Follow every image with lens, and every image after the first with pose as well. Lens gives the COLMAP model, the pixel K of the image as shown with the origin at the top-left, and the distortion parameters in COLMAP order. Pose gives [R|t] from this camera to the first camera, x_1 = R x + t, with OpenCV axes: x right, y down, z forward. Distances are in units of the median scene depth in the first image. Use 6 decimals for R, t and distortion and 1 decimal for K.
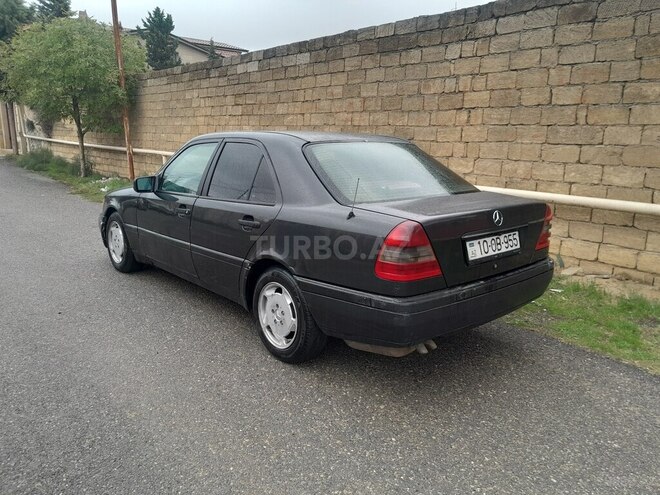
lens RADIAL K [[518.6, 0, 330.0], [0, 518.6, 247.5], [0, 0, 1]] dist [0.004926, -0.004438]
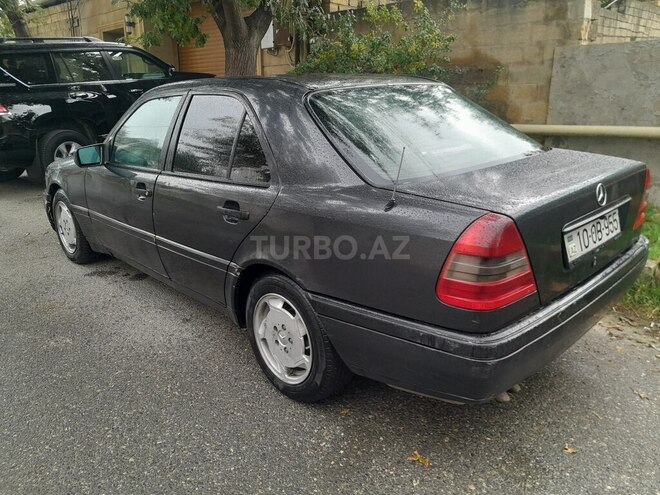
lens RADIAL K [[518.6, 0, 330.0], [0, 518.6, 247.5], [0, 0, 1]] dist [0.004926, -0.004438]
pose [[0.998041, -0.052314, 0.034316, -0.058795], [0.048474, 0.993341, 0.104517, -0.075904], [-0.039556, -0.102649, 0.993931, 0.327802]]
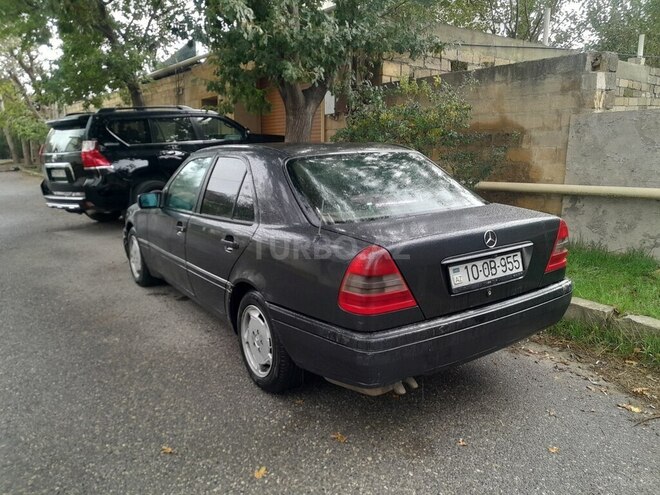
lens RADIAL K [[507.1, 0, 330.0], [0, 507.1, 247.5], [0, 0, 1]] dist [0.040803, -0.049635]
pose [[0.991802, -0.007769, -0.127551, 0.164016], [0.007854, 0.999969, 0.000167, -0.043755], [0.127546, -0.001167, 0.991832, 0.115703]]
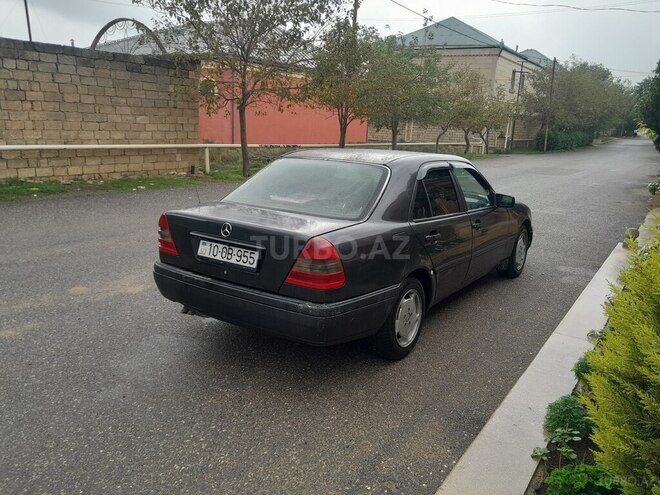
lens RADIAL K [[507.1, 0, 330.0], [0, 507.1, 247.5], [0, 0, 1]] dist [0.040803, -0.049635]
pose [[0.254156, 0.212530, -0.943523, 1.403101], [-0.232077, 0.960457, 0.153830, -0.236390], [0.938906, 0.179873, 0.293429, 0.891450]]
